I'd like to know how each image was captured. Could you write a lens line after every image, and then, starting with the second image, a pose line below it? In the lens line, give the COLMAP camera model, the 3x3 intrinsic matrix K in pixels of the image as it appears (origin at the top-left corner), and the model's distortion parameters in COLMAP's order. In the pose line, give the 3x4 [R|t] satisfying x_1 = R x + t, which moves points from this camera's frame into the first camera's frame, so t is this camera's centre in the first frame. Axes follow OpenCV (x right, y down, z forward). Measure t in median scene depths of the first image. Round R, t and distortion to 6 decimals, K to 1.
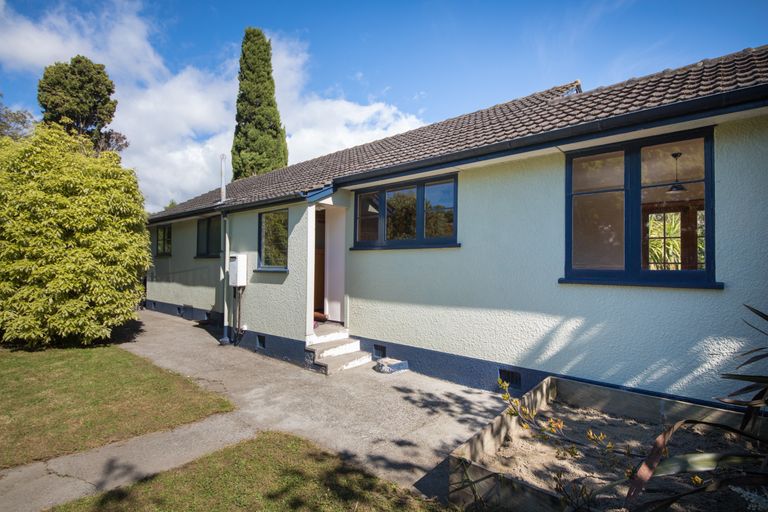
lens RADIAL K [[399.0, 0, 382.9], [0, 399.0, 257.9], [0, 0, 1]] dist [0.002236, -0.000415]
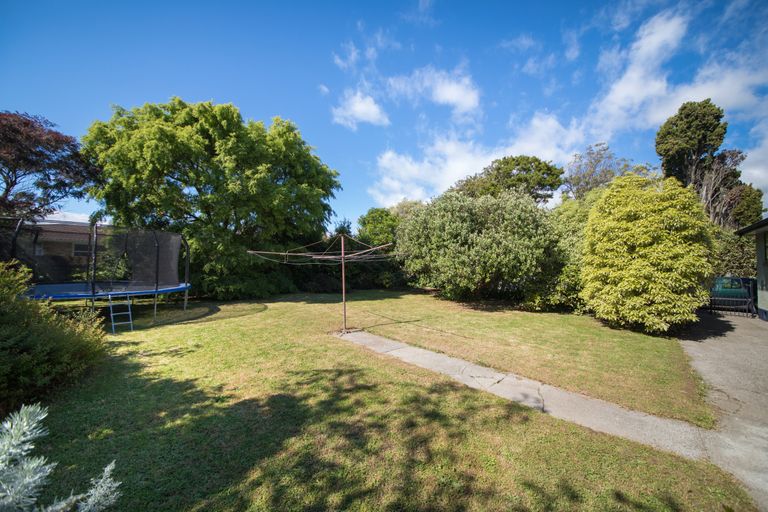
lens RADIAL K [[272.0, 0, 382.3], [0, 272.0, 256.3], [0, 0, 1]] dist [-0.000442, 0.000026]
pose [[-0.018064, -0.045117, -0.998818, 0.166803], [0.004727, 0.998966, -0.045209, 0.004690], [0.999826, -0.005538, -0.017832, 0.151754]]
